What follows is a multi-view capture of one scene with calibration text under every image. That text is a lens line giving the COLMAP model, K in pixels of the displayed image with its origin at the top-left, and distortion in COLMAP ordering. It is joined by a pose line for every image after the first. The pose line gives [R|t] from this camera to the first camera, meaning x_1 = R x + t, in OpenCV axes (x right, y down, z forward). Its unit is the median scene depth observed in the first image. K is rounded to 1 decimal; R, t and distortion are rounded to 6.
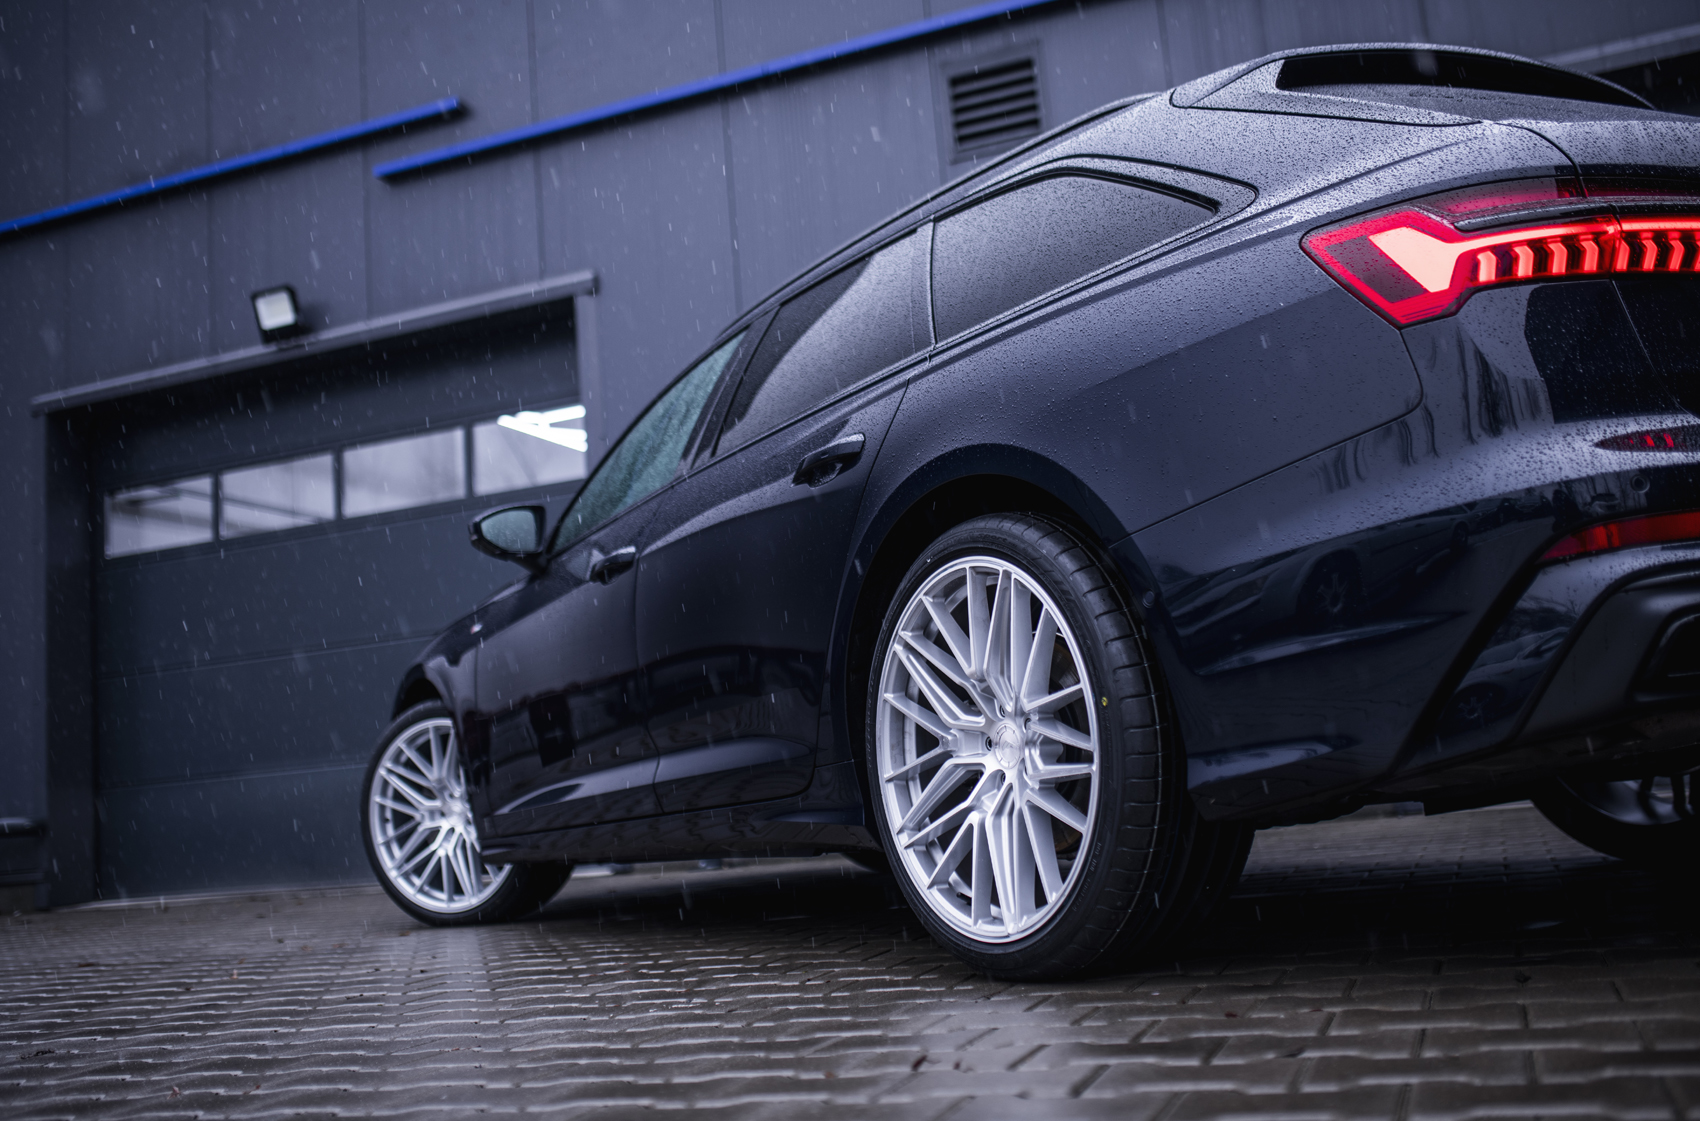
lens RADIAL K [[1757.2, 0, 850.0], [0, 1757.2, 560.5], [0, 0, 1]] dist [-0.017771, -0.004076]
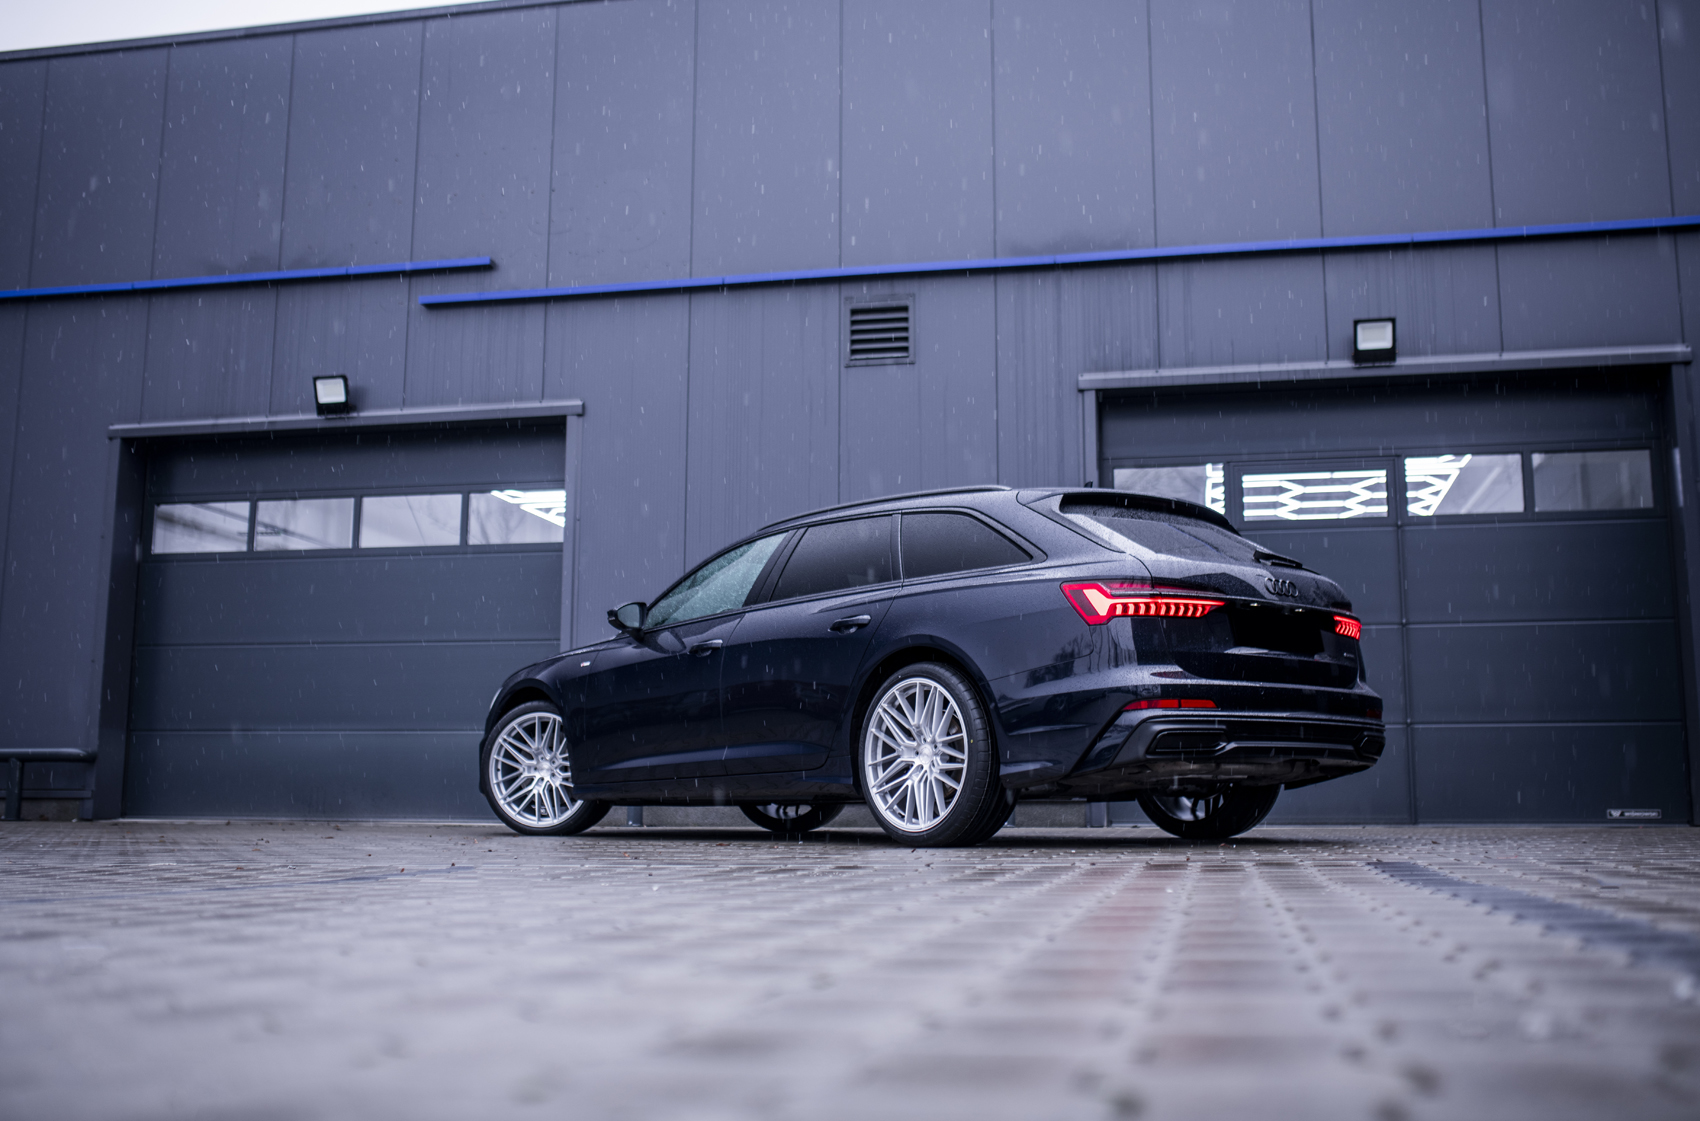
lens RADIAL K [[1757.2, 0, 850.0], [0, 1757.2, 560.5], [0, 0, 1]] dist [-0.017771, -0.004076]
pose [[0.984528, 0.108476, 0.137615, -0.373132], [-0.106737, 0.994087, -0.019971, -0.102904], [-0.138967, 0.004974, 0.990284, -1.392760]]
